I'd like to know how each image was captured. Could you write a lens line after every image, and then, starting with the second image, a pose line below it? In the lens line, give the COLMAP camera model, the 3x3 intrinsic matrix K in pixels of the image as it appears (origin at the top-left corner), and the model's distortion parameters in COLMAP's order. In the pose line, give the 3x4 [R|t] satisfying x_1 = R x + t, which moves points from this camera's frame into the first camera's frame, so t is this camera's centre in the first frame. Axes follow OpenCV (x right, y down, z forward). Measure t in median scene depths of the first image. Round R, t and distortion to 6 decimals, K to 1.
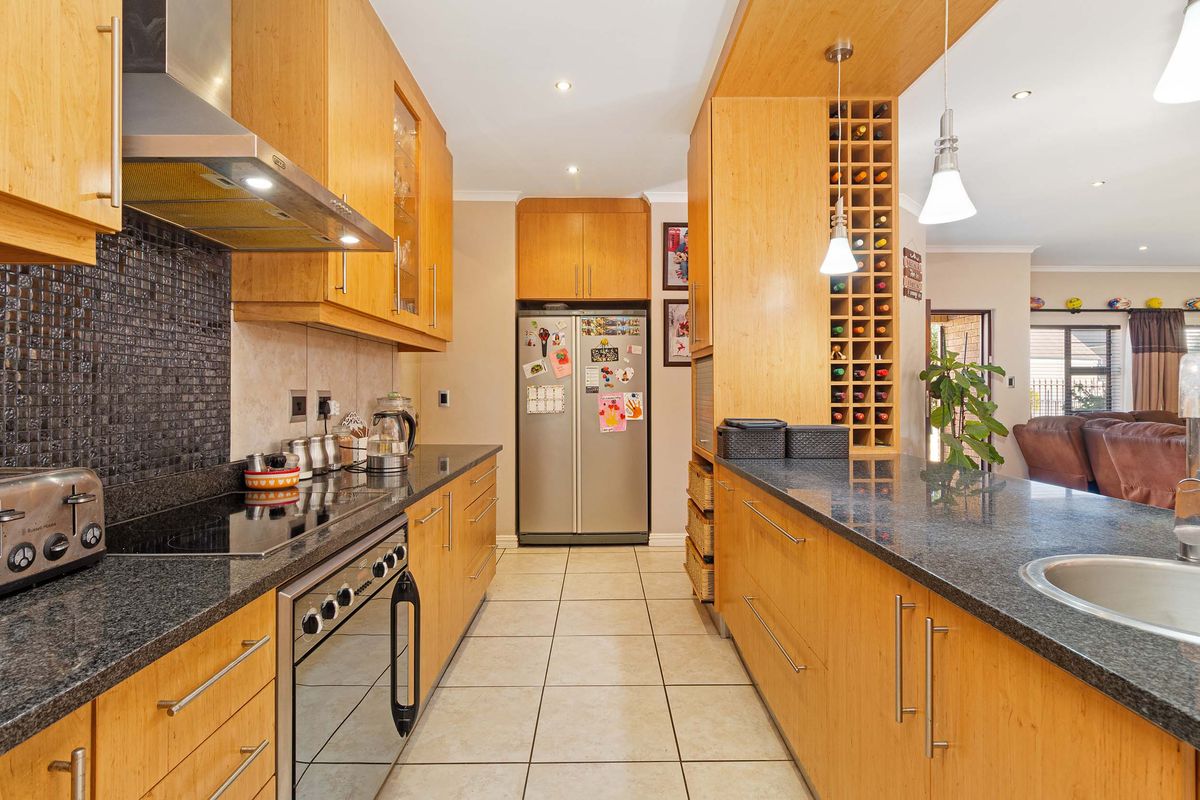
lens RADIAL K [[591.3, 0, 600.8], [0, 591.3, 393.9], [0, 0, 1]] dist [-0.003755, -0.000304]
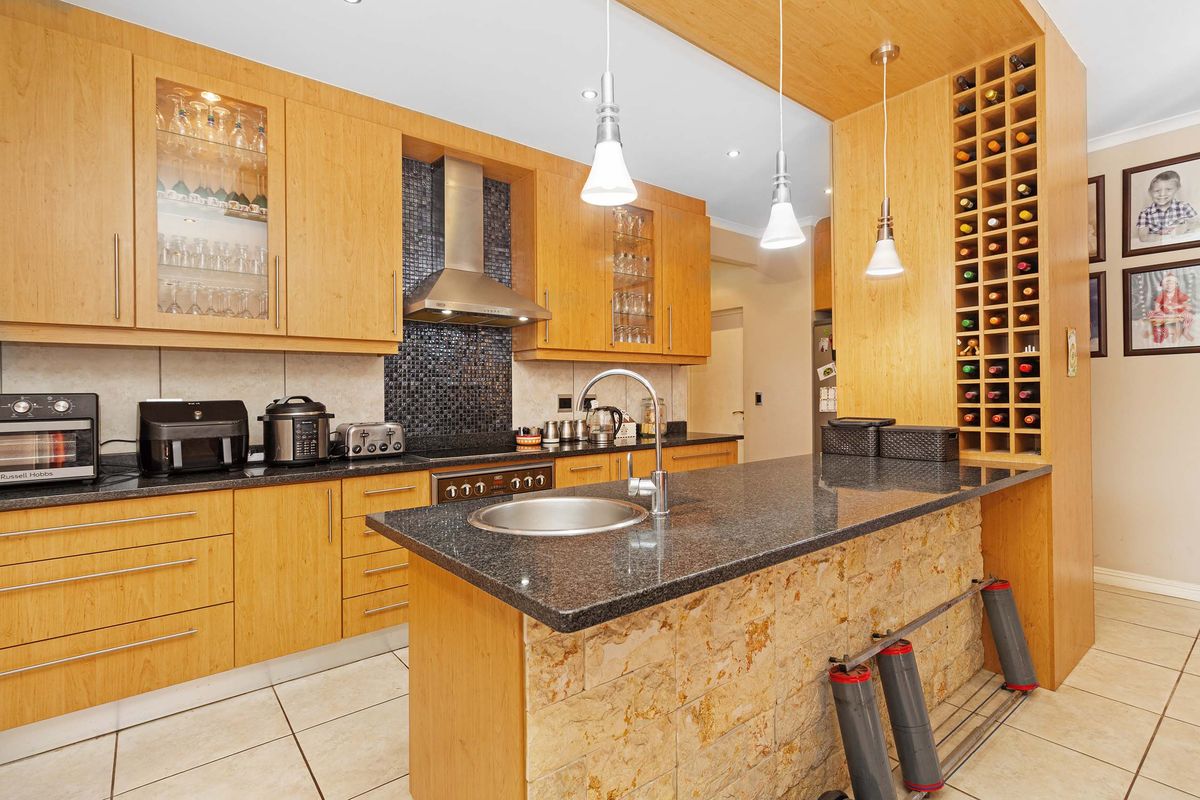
lens RADIAL K [[567.1, 0, 602.3], [0, 567.1, 398.3], [0, 0, 1]] dist [0.000499, 0.000129]
pose [[0.625665, -0.001979, -0.780089, 0.761711], [0.008245, 0.999958, 0.004076, -0.000498], [0.780048, -0.008982, 0.625655, 0.010555]]
